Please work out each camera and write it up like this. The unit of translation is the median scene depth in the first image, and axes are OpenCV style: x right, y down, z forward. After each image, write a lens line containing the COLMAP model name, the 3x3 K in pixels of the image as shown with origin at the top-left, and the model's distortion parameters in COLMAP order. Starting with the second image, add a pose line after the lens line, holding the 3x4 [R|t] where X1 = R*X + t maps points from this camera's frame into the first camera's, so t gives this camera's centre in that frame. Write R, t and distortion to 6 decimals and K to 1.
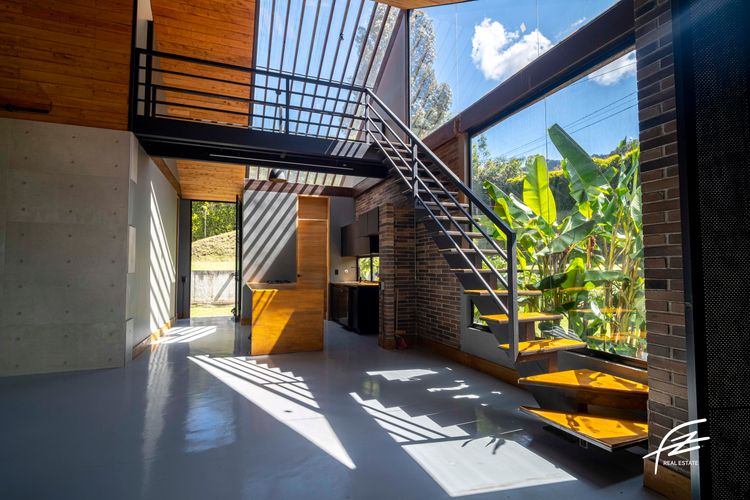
lens RADIAL K [[368.4, 0, 373.2], [0, 368.4, 253.4], [0, 0, 1]] dist [-0.001730, -0.001208]
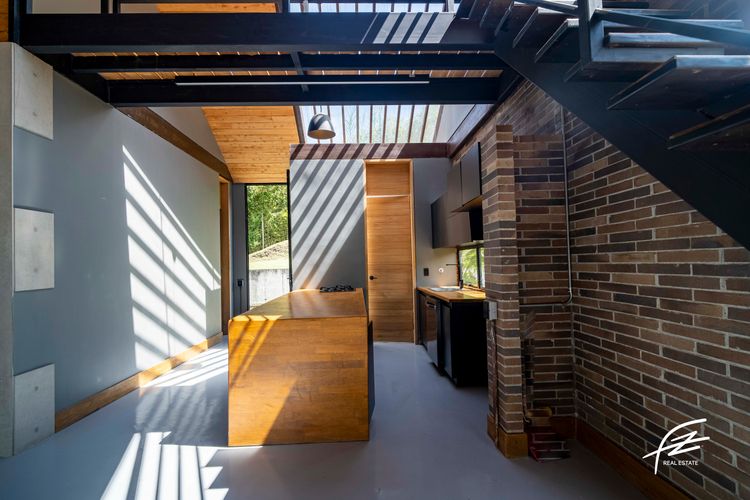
lens RADIAL K [[368.4, 0, 373.2], [0, 368.4, 253.4], [0, 0, 1]] dist [-0.001730, -0.001208]
pose [[0.948538, -0.030630, -0.315177, 0.021972], [0.037184, 0.999199, 0.014801, 0.004055], [0.314472, -0.025758, 0.948917, 0.369607]]
